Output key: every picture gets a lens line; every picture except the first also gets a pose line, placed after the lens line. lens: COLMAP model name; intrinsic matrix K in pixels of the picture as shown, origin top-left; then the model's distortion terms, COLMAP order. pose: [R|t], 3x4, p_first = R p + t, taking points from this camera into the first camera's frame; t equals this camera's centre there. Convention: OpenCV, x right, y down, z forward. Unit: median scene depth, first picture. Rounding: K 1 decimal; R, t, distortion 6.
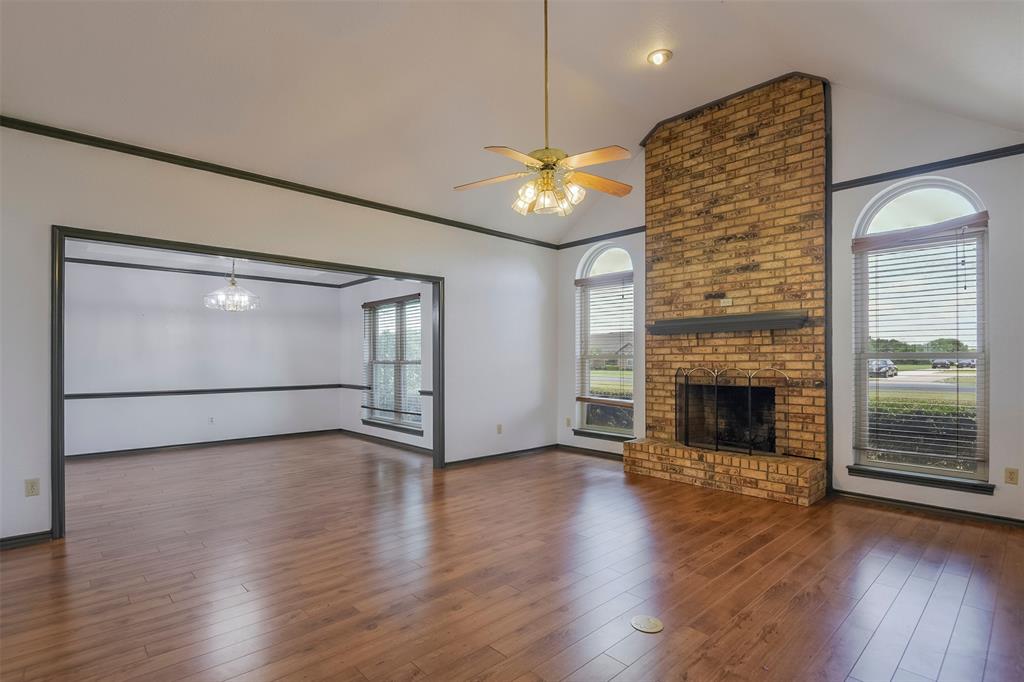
lens RADIAL K [[492.2, 0, 510.7], [0, 492.2, 357.3], [0, 0, 1]] dist [-0.000408, -0.000172]
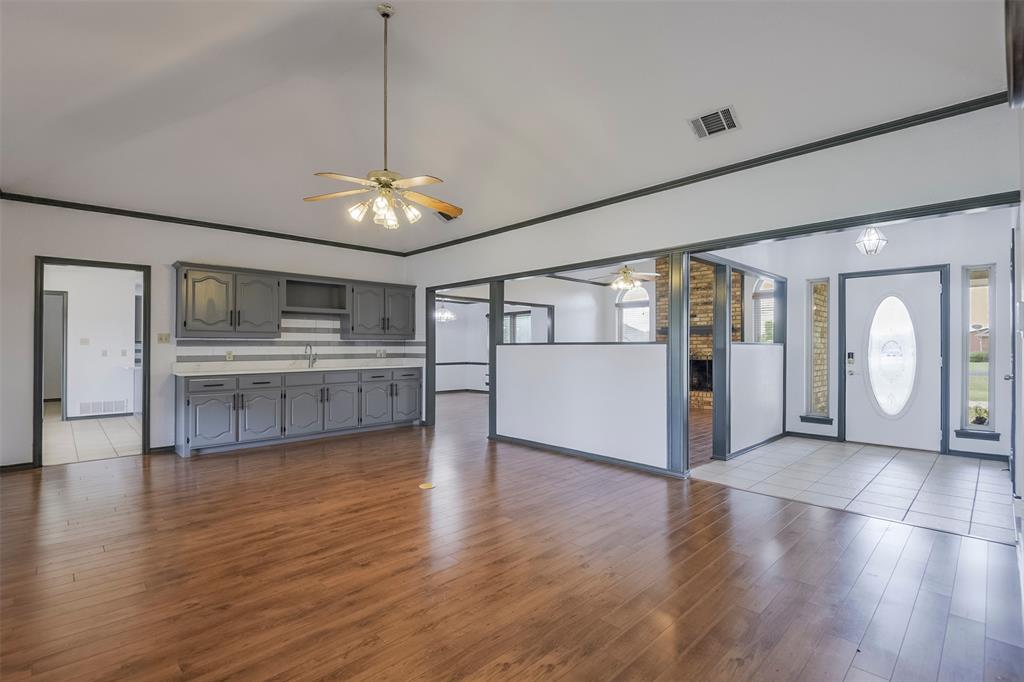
lens RADIAL K [[472.1, 0, 505.9], [0, 472.1, 343.7], [0, 0, 1]] dist [0.000814, -0.000160]
pose [[0.999976, 0.001022, 0.006886, -0.362630], [-0.000982, 0.999983, -0.005791, 0.001466], [-0.006892, 0.005785, 0.999960, -0.939140]]
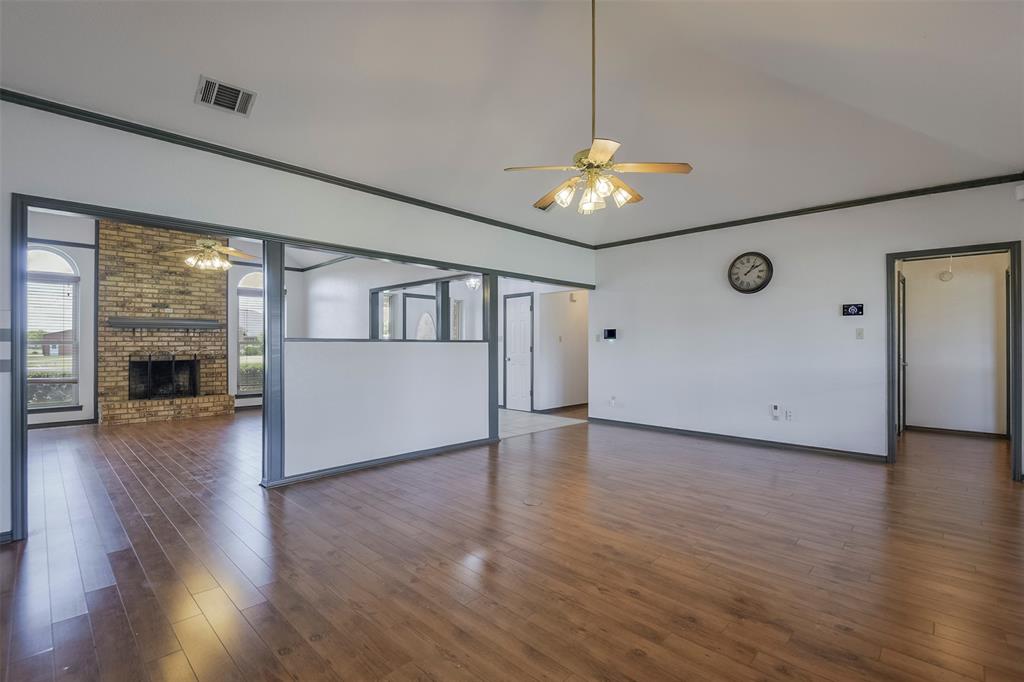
lens RADIAL K [[472.1, 0, 505.9], [0, 472.1, 343.7], [0, 0, 1]] dist [0.000814, -0.000160]
pose [[-0.039761, 0.003842, 0.999202, -1.183794], [-0.000842, 0.999992, -0.003878, 0.005475], [-0.999209, -0.000996, -0.039757, -0.076545]]
